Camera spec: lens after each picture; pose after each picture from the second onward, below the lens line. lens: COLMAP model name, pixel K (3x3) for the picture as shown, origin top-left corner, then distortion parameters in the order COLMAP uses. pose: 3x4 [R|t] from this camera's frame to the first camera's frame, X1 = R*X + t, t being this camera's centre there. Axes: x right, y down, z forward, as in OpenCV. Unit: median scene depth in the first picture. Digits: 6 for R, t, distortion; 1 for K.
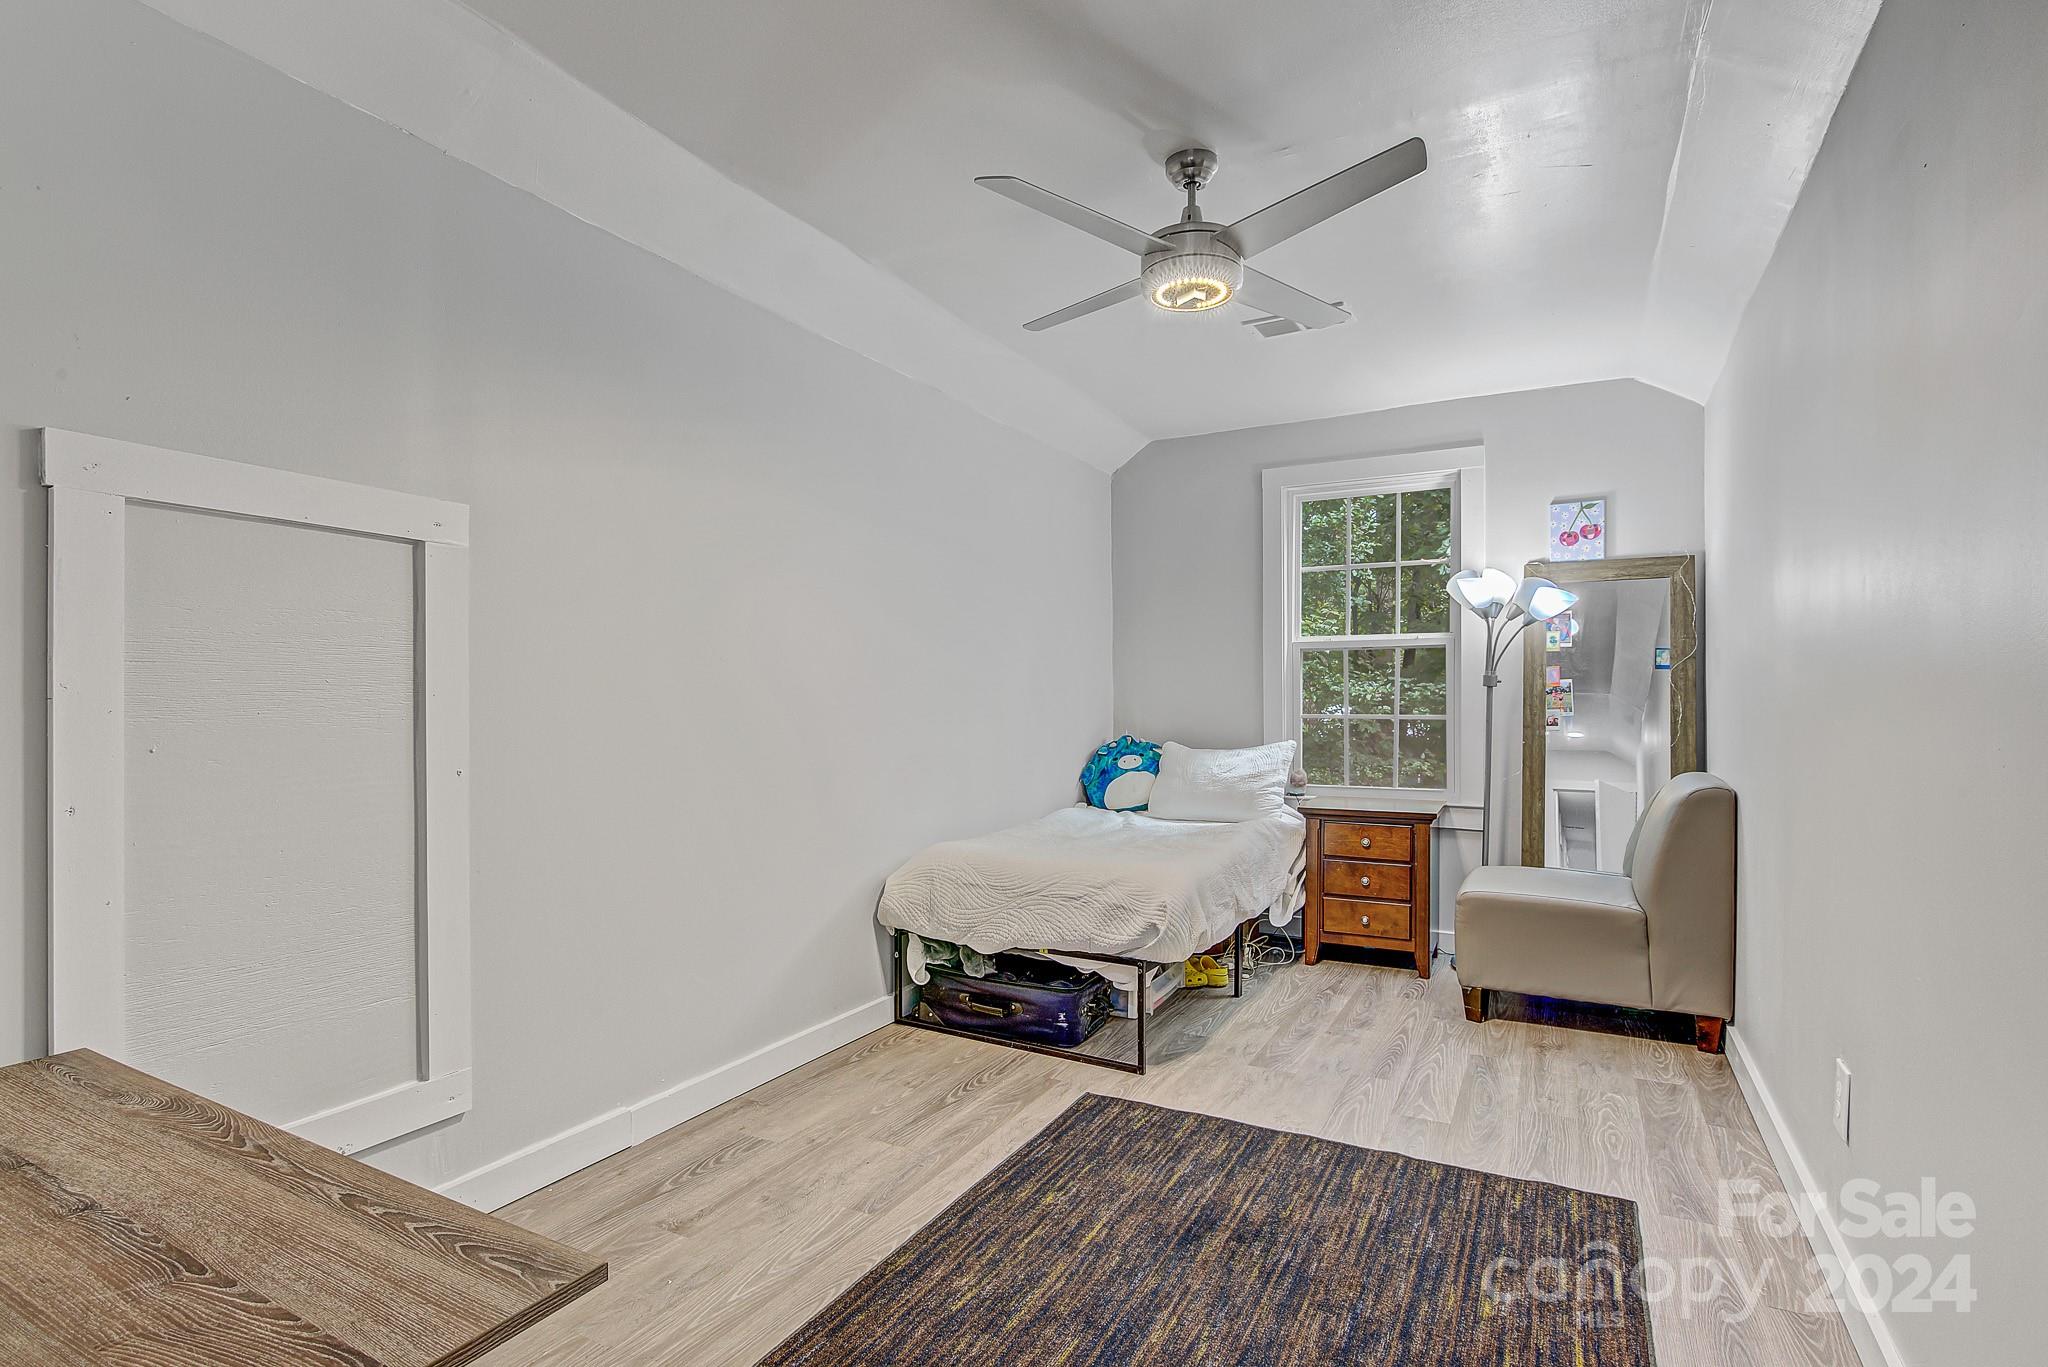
lens RADIAL K [[1005.3, 0, 1020.8], [0, 1005.3, 692.9], [0, 0, 1]] dist [-0.005466, -0.000362]
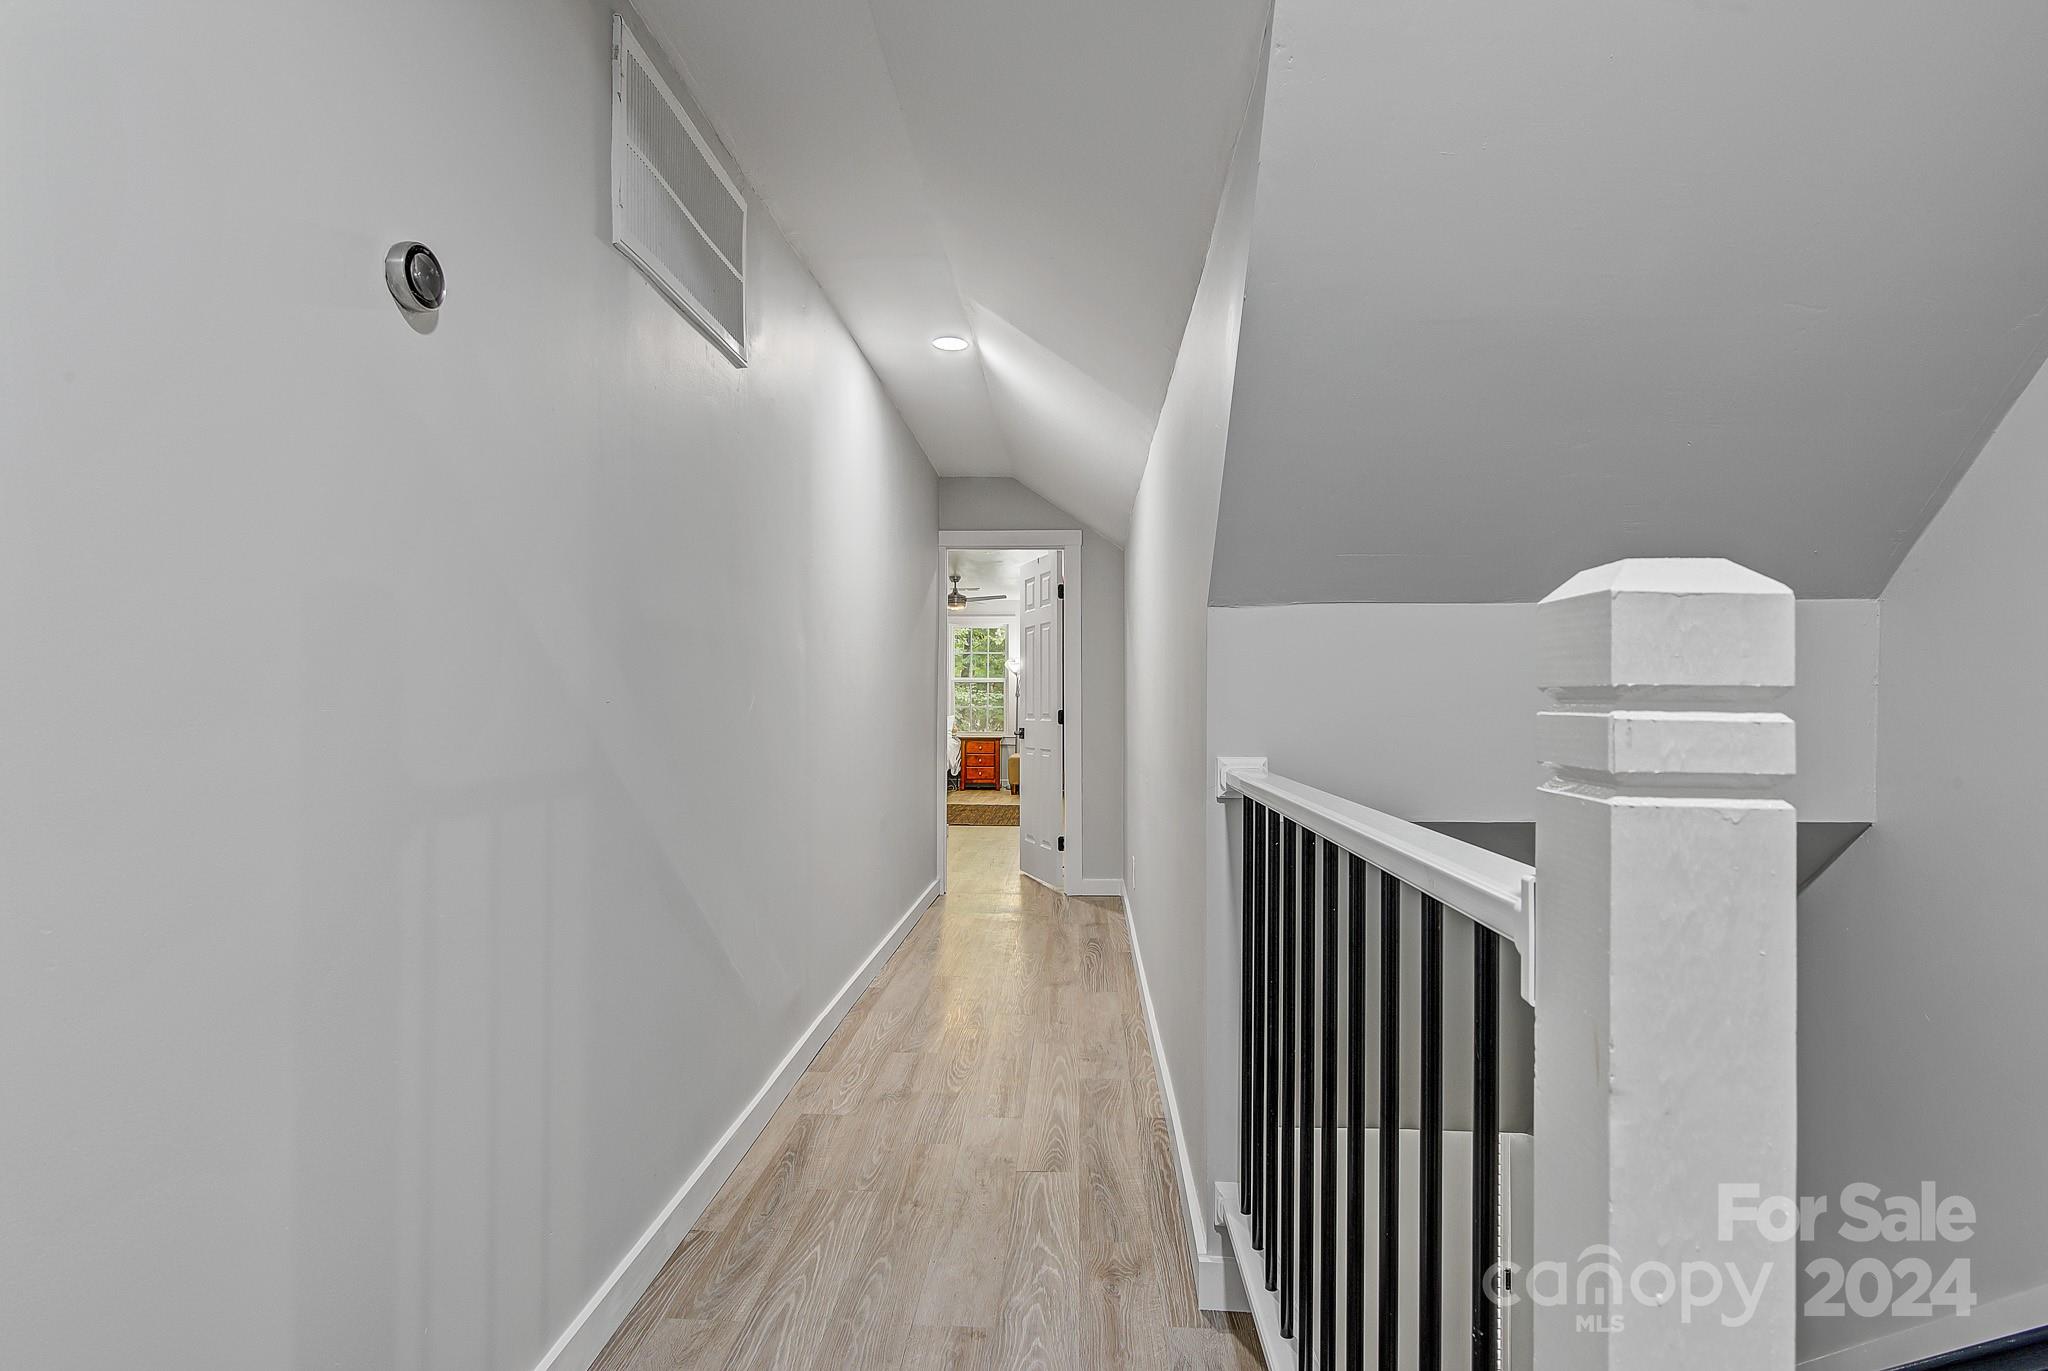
lens RADIAL K [[1005.3, 0, 1024.1], [0, 1005.3, 687.6], [0, 0, 1]] dist [-0.005466, -0.000362]
pose [[0.901284, -0.010633, 0.433099, -0.829252], [0.010904, 0.999939, 0.001860, -0.034417], [-0.433092, 0.003046, 0.901344, -1.746658]]
